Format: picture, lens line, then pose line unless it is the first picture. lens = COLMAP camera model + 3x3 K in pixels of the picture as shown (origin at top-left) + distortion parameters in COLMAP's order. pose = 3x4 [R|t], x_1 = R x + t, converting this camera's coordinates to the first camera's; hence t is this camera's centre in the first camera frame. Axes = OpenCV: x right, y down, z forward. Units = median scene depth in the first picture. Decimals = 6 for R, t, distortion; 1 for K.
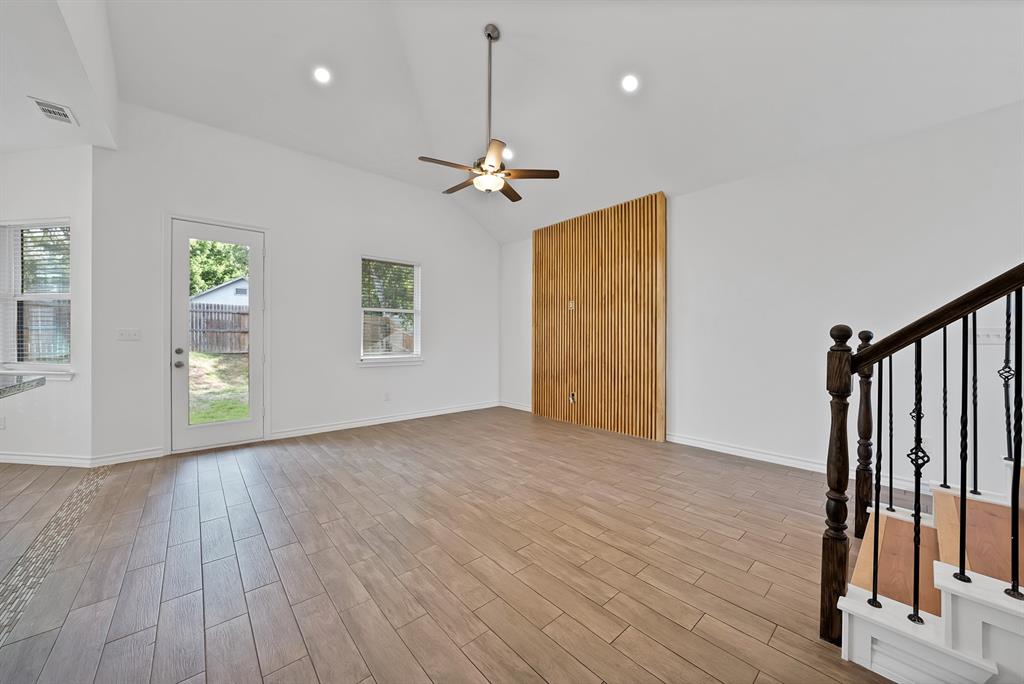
lens RADIAL K [[370.7, 0, 521.1], [0, 370.7, 329.6], [0, 0, 1]] dist [-0.020544, 0.002205]
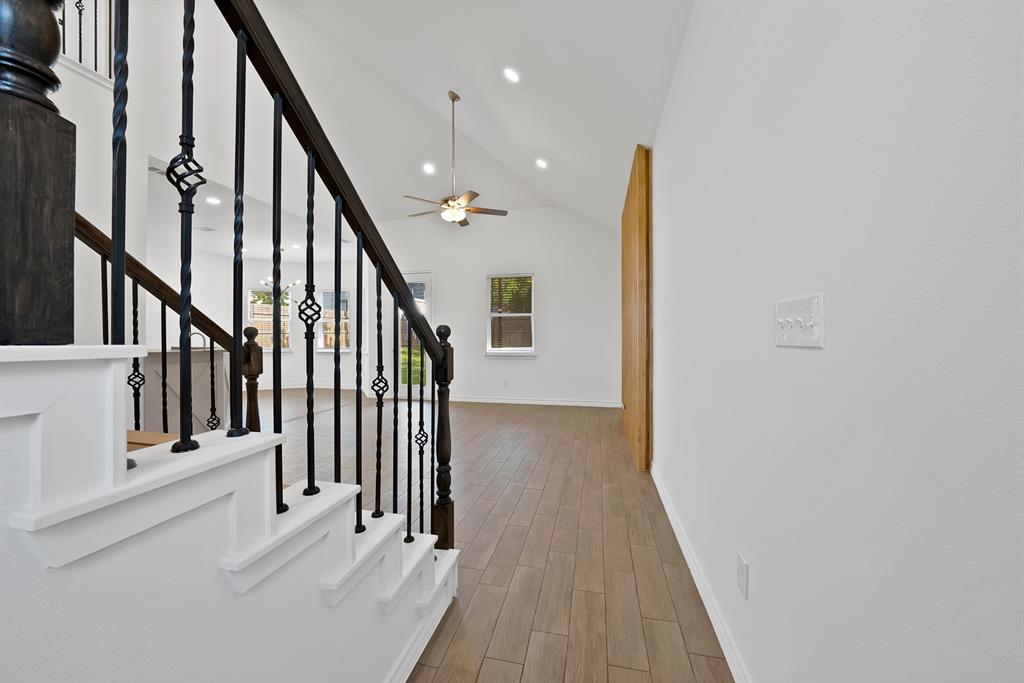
lens RADIAL K [[370.7, 0, 503.2], [0, 370.7, 342.5], [0, 0, 1]] dist [-0.020544, 0.002205]
pose [[0.559544, 0.010525, -0.828734, 0.911582], [0.023589, 0.999312, 0.028618, 0.005799], [0.828465, -0.035562, 0.558911, 0.360654]]
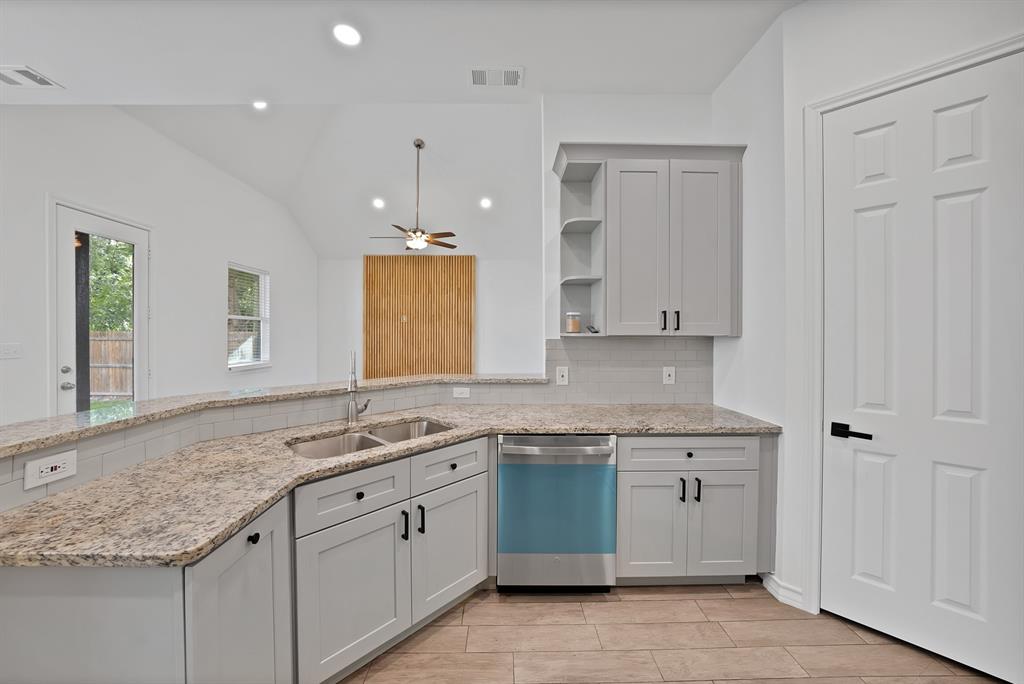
lens RADIAL K [[370.7, 0, 509.7], [0, 370.7, 336.7], [0, 0, 1]] dist [-0.020544, 0.002205]
pose [[0.664022, -0.003736, 0.747704, -0.829398], [-0.020152, 0.999535, 0.022891, -0.051452], [-0.747442, -0.030268, 0.663638, -0.261775]]
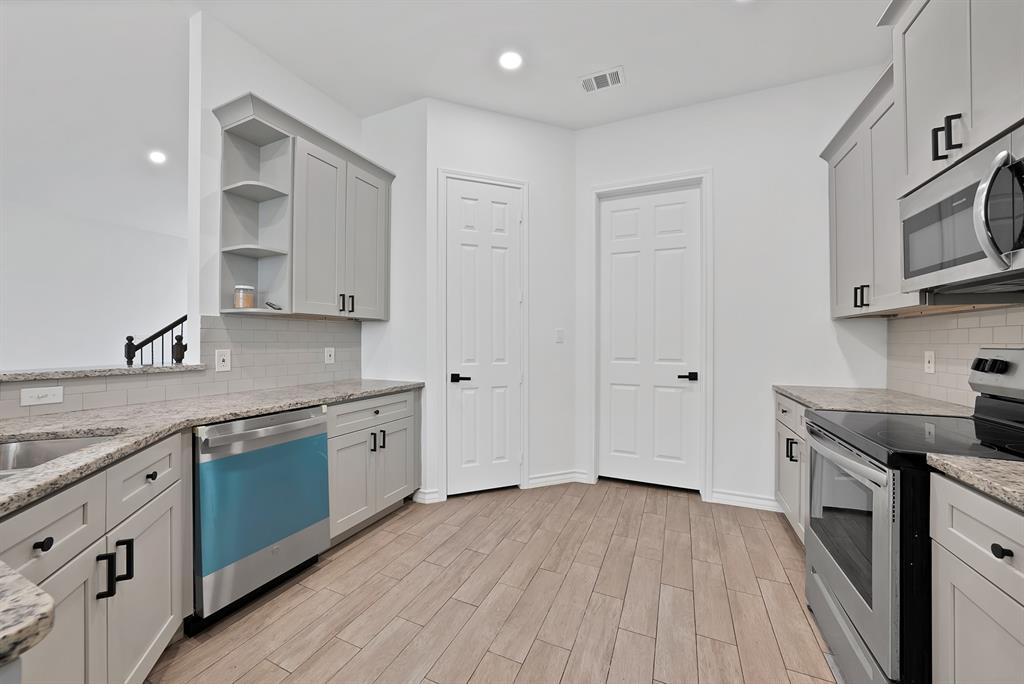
lens RADIAL K [[370.7, 0, 510.9], [0, 370.7, 336.1], [0, 0, 1]] dist [-0.020544, 0.002205]
pose [[-0.392062, 0.008294, 0.919901, -0.944632], [-0.022464, 0.999575, -0.018587, -0.005480], [-0.919664, -0.027952, -0.391709, -0.081557]]
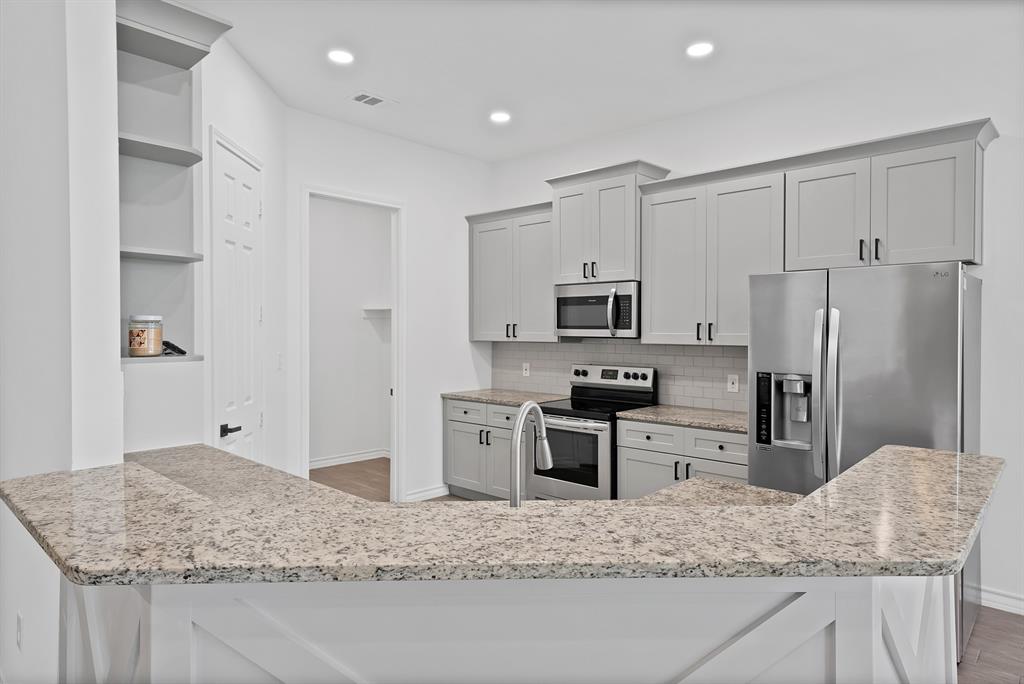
lens RADIAL K [[579.7, 0, 504.4], [0, 579.7, 336.1], [0, 0, 1]] dist [0.006809, 0.000642]
pose [[-0.998805, -0.002499, -0.048800, -0.573693], [-0.001970, 0.999939, -0.010885, -0.058031], [0.048824, -0.010776, -0.998749, 0.569059]]
